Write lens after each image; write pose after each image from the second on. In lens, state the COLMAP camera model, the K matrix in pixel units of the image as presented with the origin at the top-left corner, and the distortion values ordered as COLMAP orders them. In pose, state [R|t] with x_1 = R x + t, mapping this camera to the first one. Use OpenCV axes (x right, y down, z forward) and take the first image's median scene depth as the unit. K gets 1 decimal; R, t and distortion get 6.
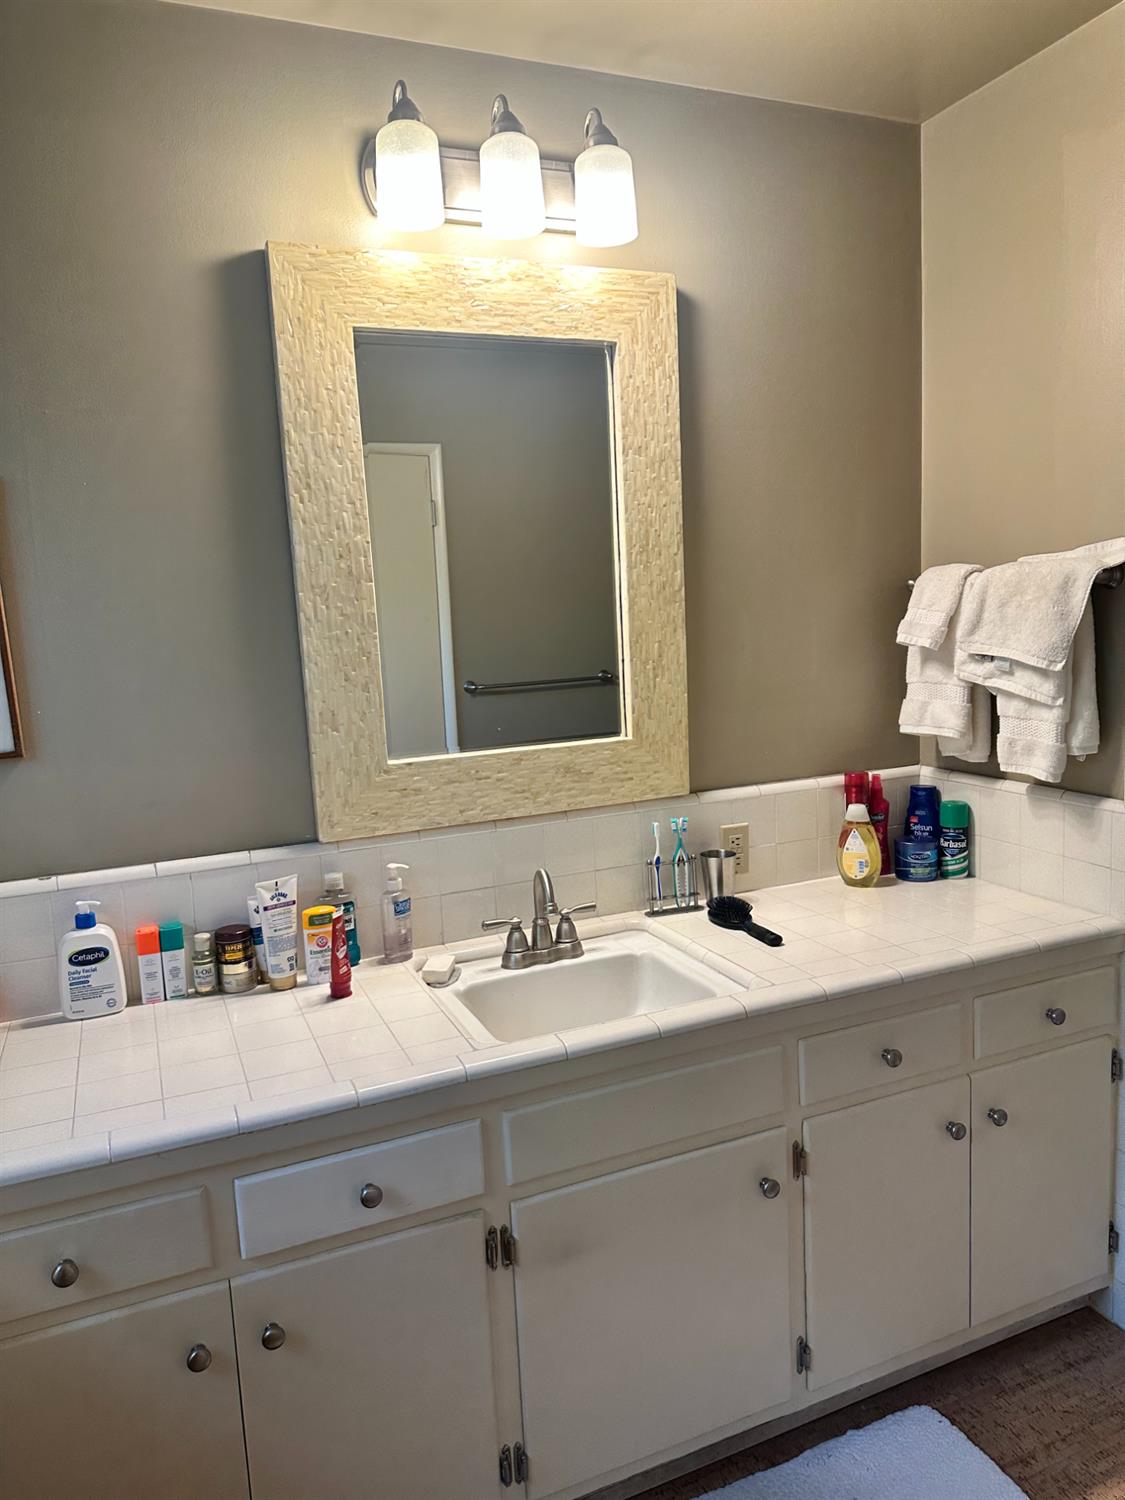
lens RADIAL K [[1063.1, 0, 565.6], [0, 1063.1, 748.3], [0, 0, 1]] dist [0.028914, -0.017159]
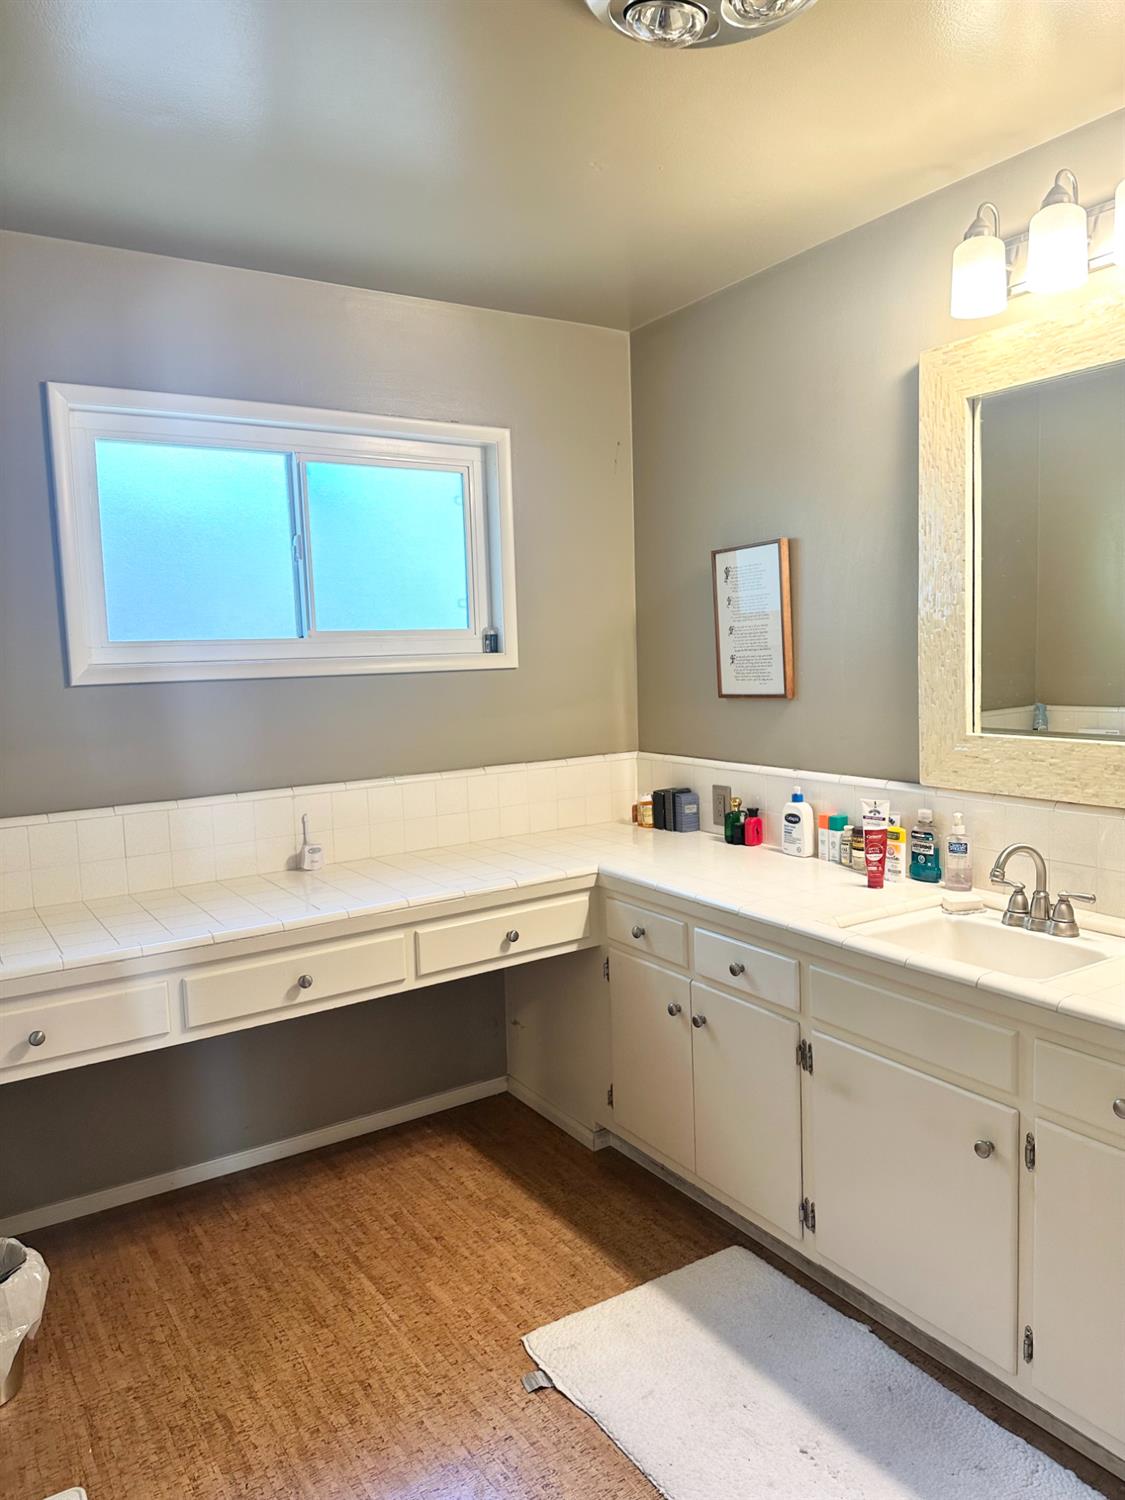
lens RADIAL K [[1063.1, 0, 566.5], [0, 1063.1, 749.7], [0, 0, 1]] dist [0.028914, -0.017159]
pose [[0.163422, 0.139309, -0.976671, 1.070422], [-0.117110, 0.985720, 0.121004, -0.070472], [0.979581, 0.094604, 0.177403, 0.328150]]
